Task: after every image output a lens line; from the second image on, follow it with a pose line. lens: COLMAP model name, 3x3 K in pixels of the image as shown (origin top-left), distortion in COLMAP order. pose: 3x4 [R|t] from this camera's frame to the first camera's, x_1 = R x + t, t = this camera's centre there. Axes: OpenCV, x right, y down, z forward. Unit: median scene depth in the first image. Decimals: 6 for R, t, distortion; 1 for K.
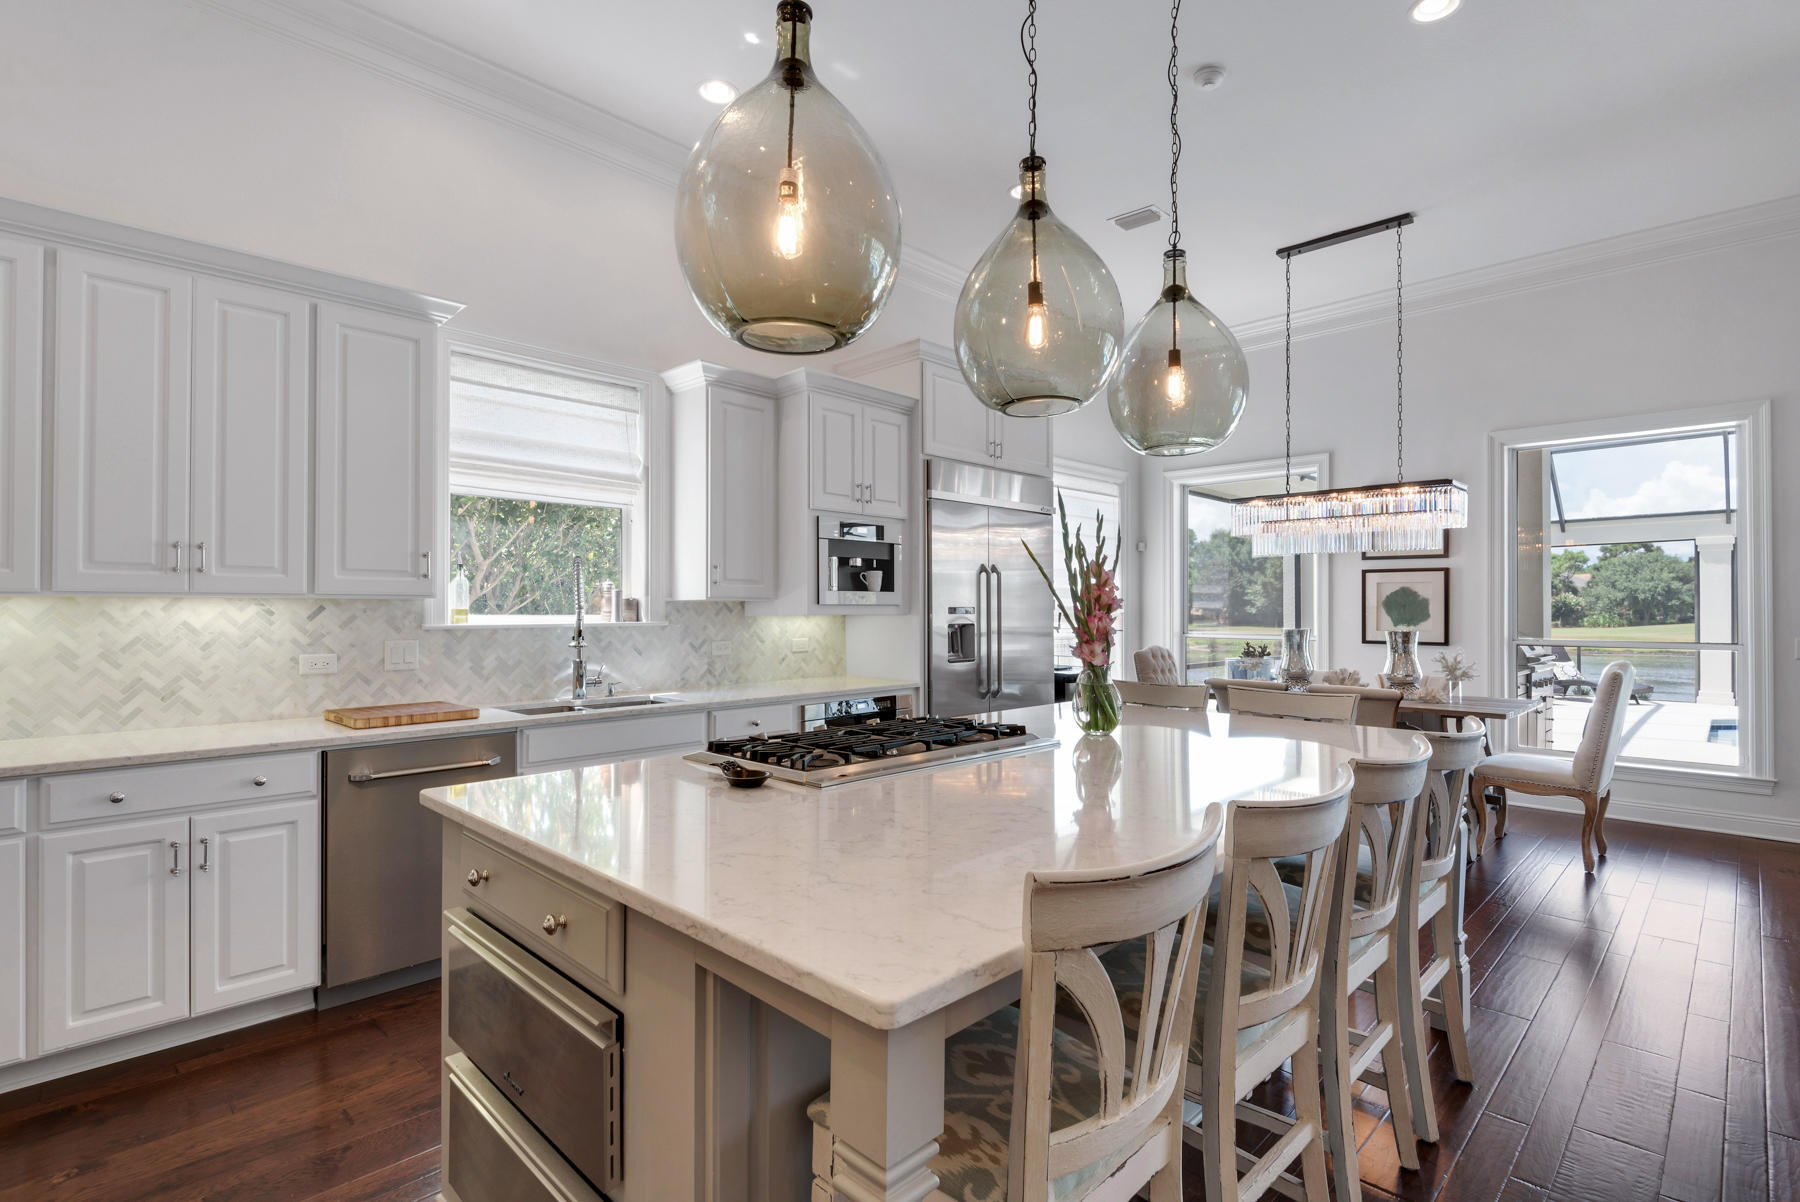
lens RADIAL K [[863.5, 0, 932.4], [0, 863.5, 612.3], [0, 0, 1]] dist [0.006988, -0.004191]
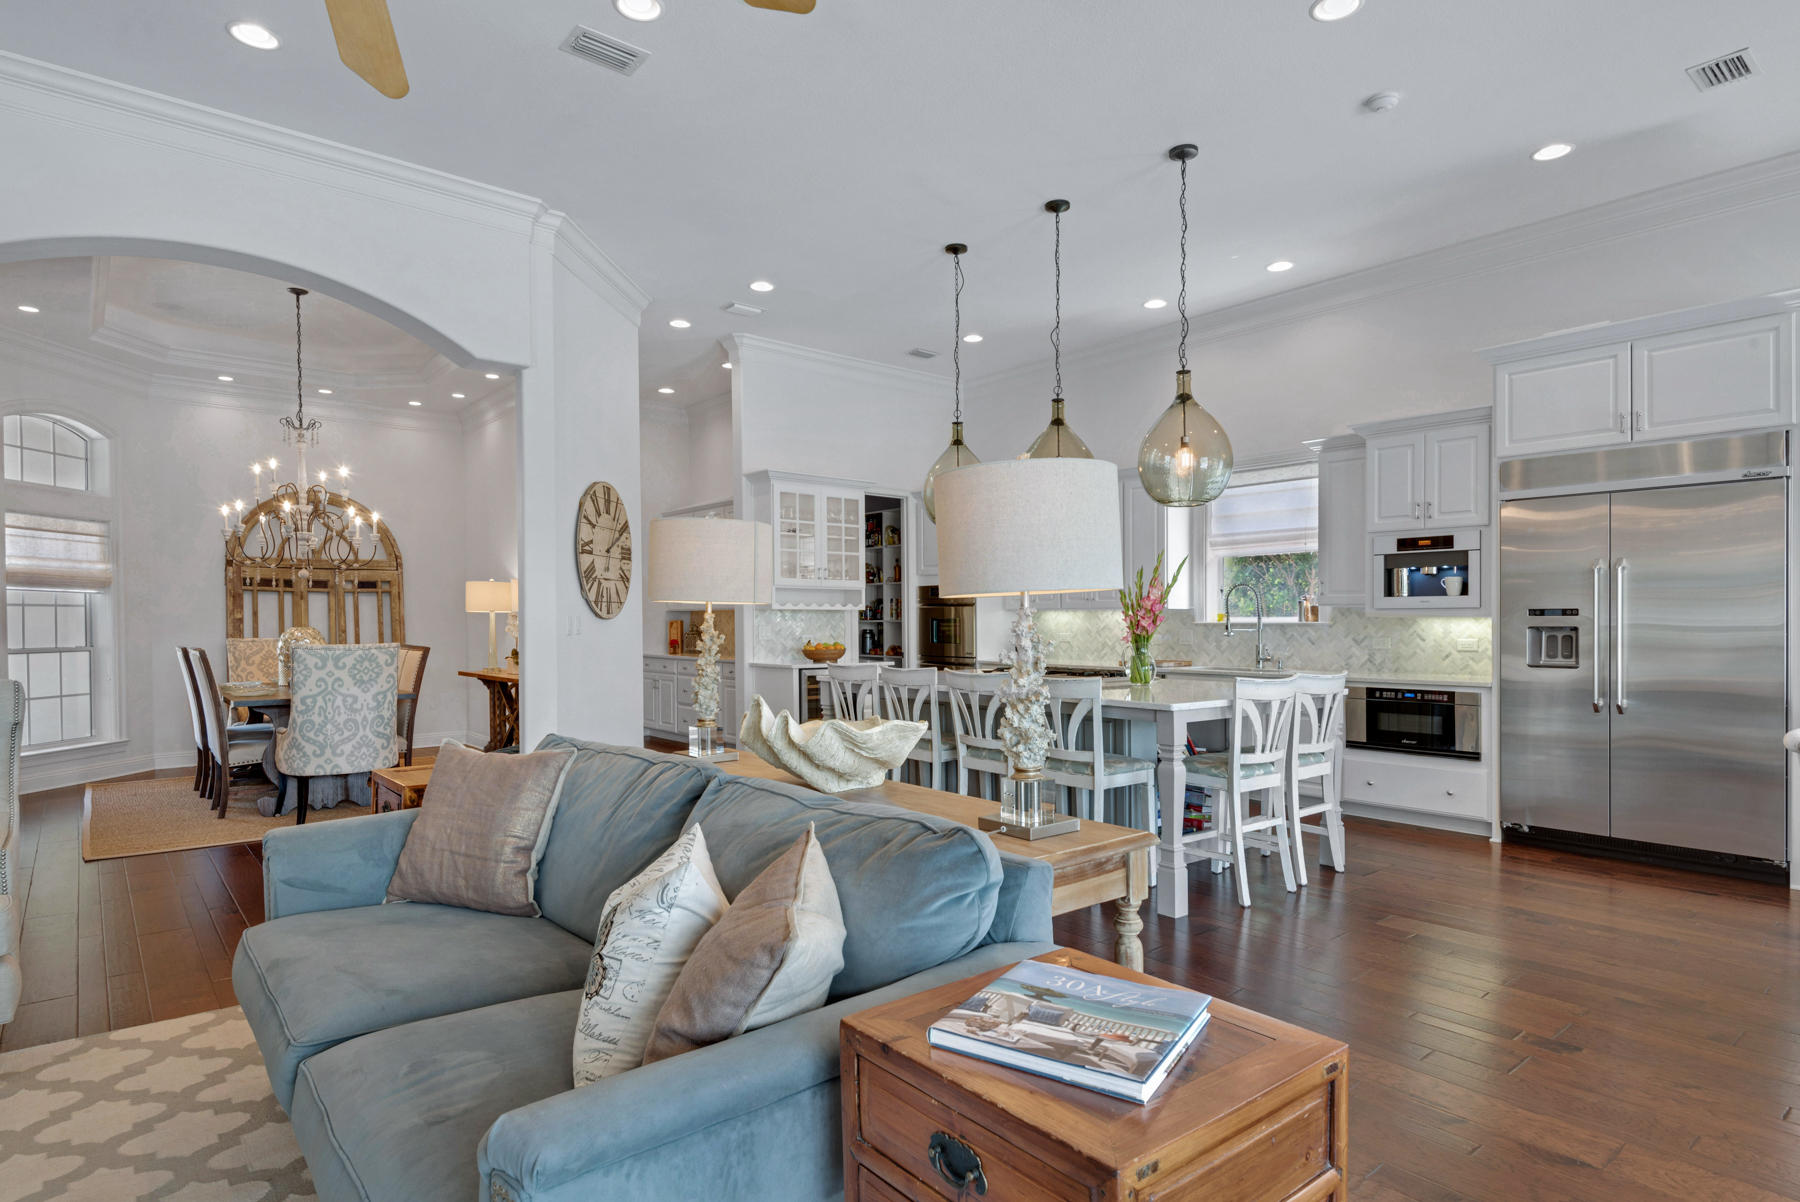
lens RADIAL K [[961.2, 0, 856.1], [0, 961.2, 611.3], [0, 0, 1]] dist [0.003315, -0.002859]
pose [[-0.136457, -0.009451, -0.990601, 1.601967], [-0.004360, 0.999951, -0.008940, 0.012441], [0.990636, 0.003099, -0.136492, 0.530947]]
